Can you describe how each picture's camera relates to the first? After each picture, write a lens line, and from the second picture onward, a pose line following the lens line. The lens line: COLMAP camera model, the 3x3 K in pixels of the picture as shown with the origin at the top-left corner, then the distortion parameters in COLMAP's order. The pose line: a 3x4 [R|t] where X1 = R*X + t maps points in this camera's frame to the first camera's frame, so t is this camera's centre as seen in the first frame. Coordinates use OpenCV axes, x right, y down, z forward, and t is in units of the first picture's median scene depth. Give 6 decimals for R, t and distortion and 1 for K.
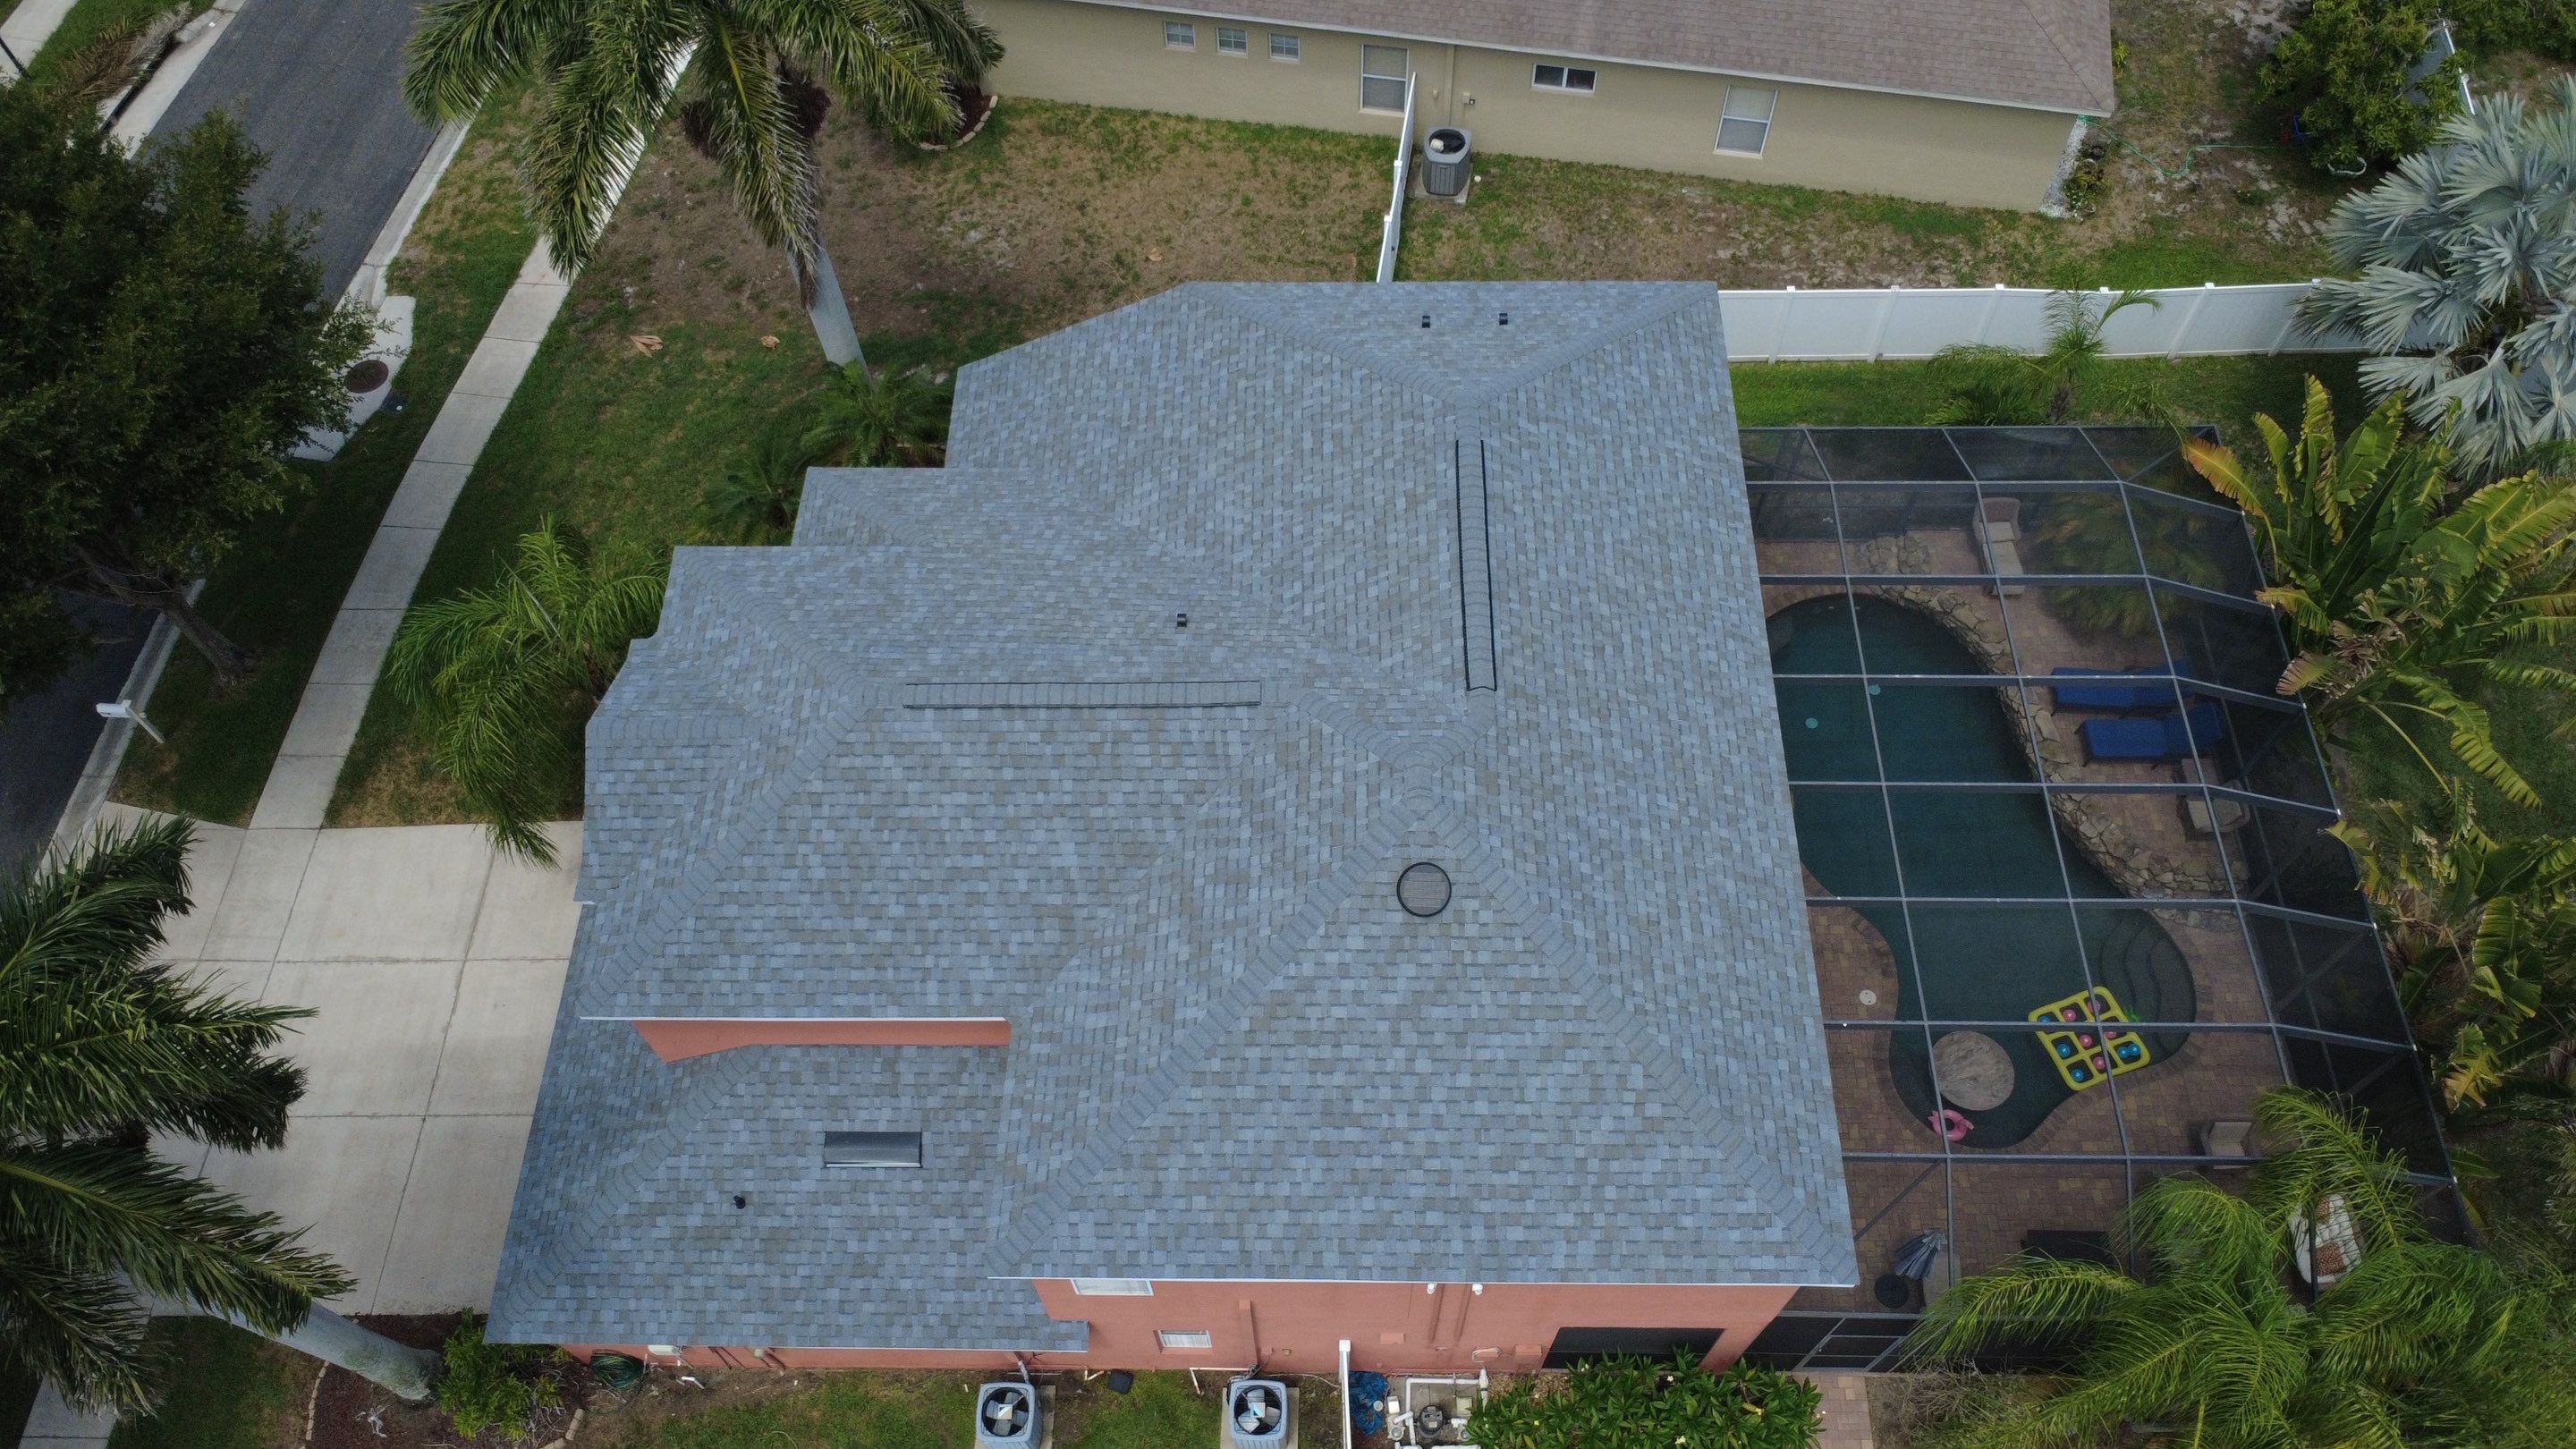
lens RADIAL K [[1878.2, 0, 1283.8], [0, 1878.2, 720.2], [0, 0, 1]] dist [-0.003214, 0.007267]
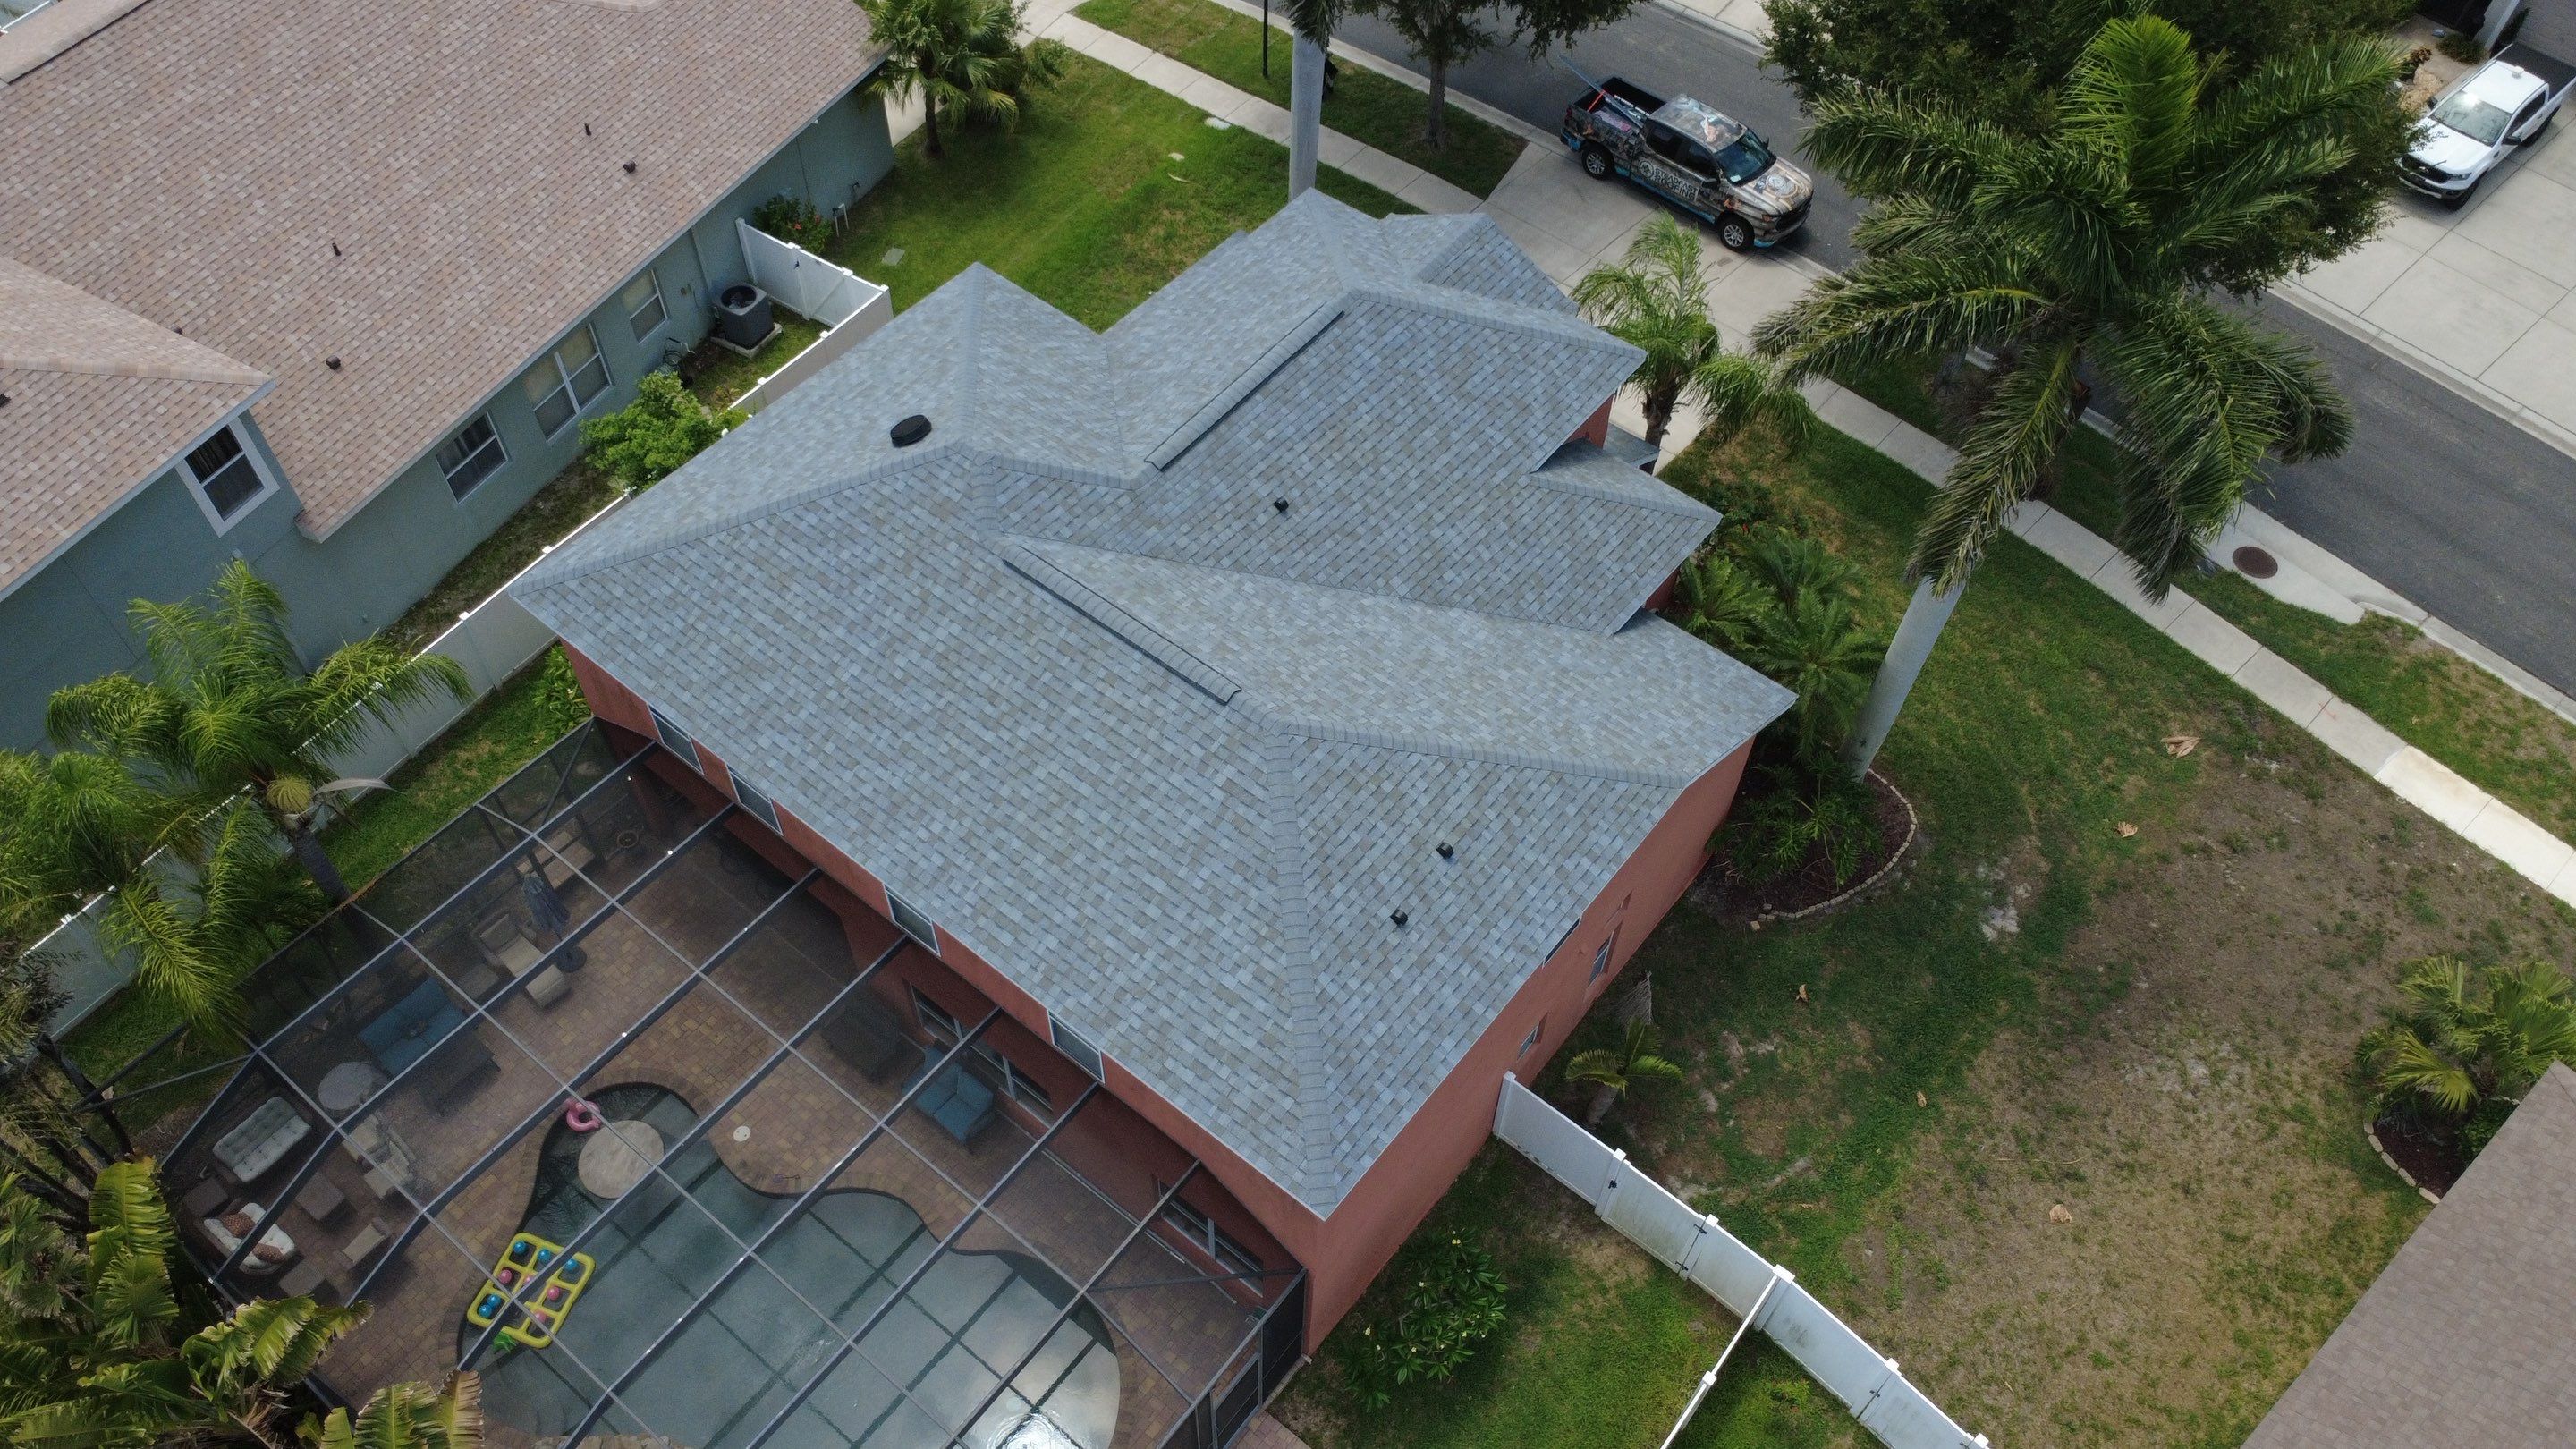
lens RADIAL K [[1878.2, 0, 1283.8], [0, 1878.2, 720.2], [0, 0, 1]] dist [-0.003214, 0.007267]
pose [[-0.613716, 0.631723, -0.473580, 0.530172], [-0.676416, -0.111338, 0.728056, -0.842733], [0.407202, 0.767157, 0.495638, 0.521550]]
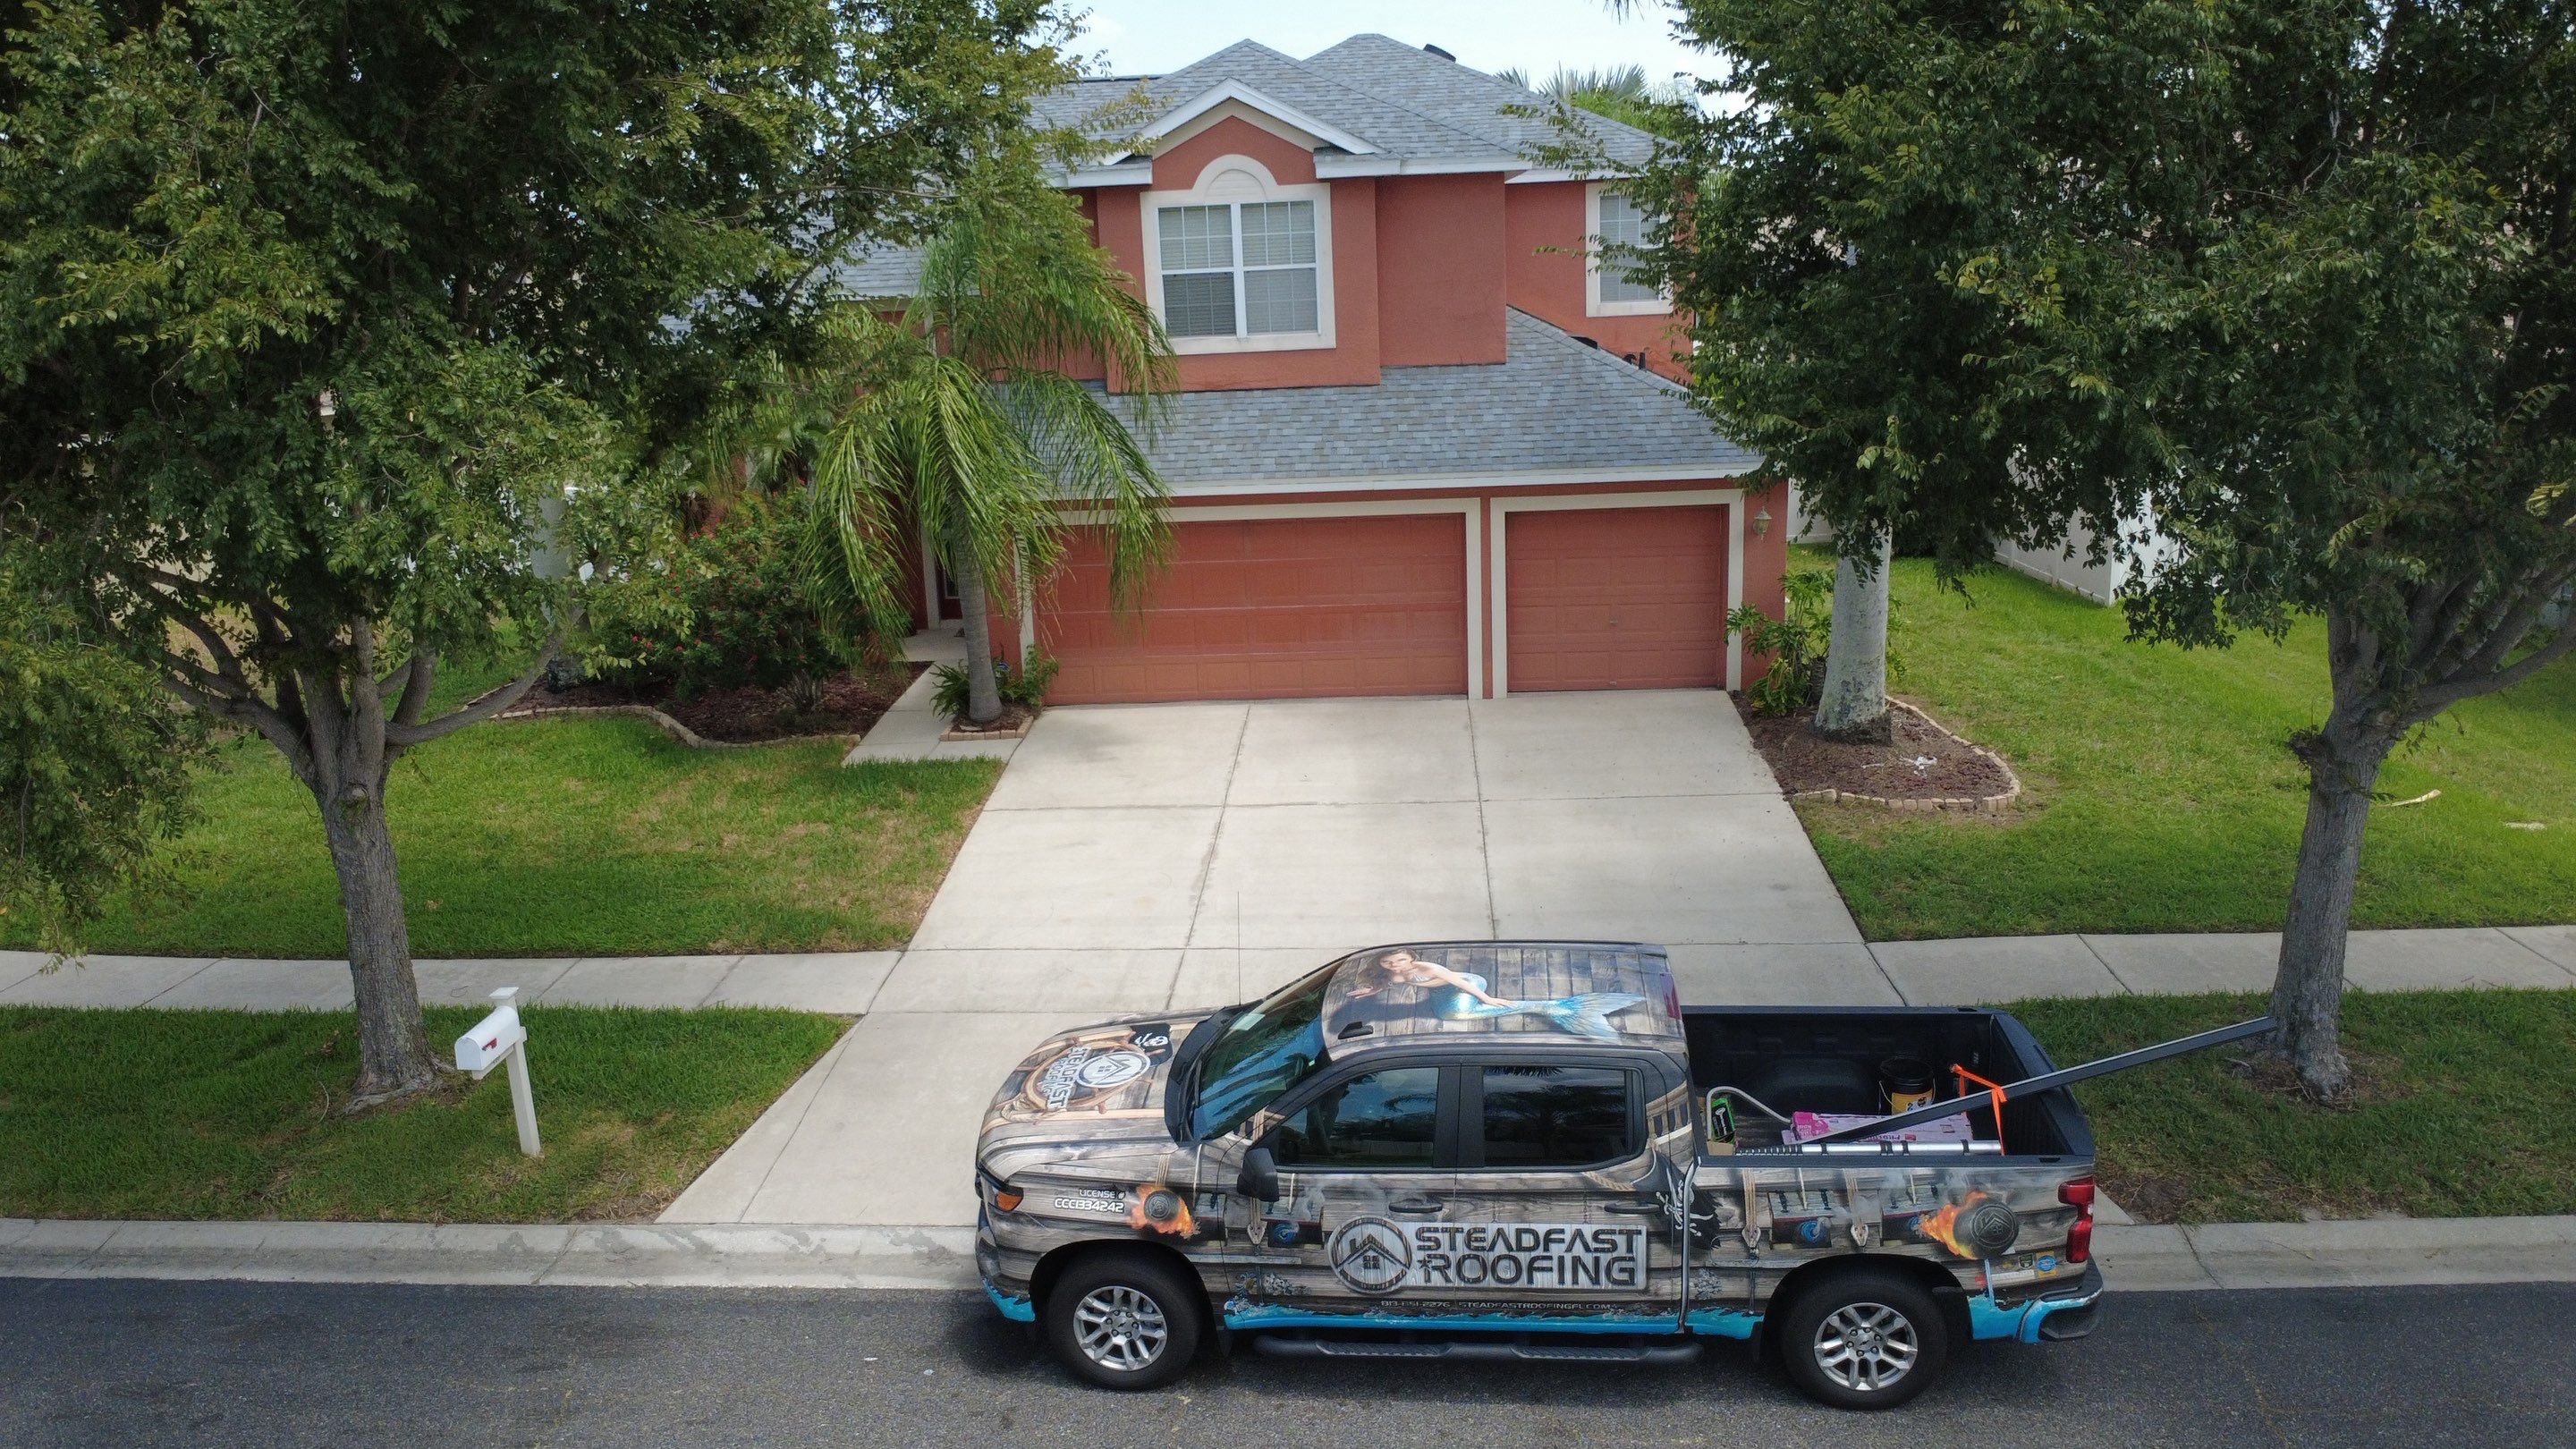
lens RADIAL K [[1878.2, 0, 1283.8], [0, 1878.2, 720.2], [0, 0, 1]] dist [-0.003214, 0.007267]
pose [[0.035640, -0.230229, 0.972484, -1.239465], [0.875256, 0.476861, 0.080817, 0.096120], [-0.482345, 0.848292, 0.218505, 0.982629]]
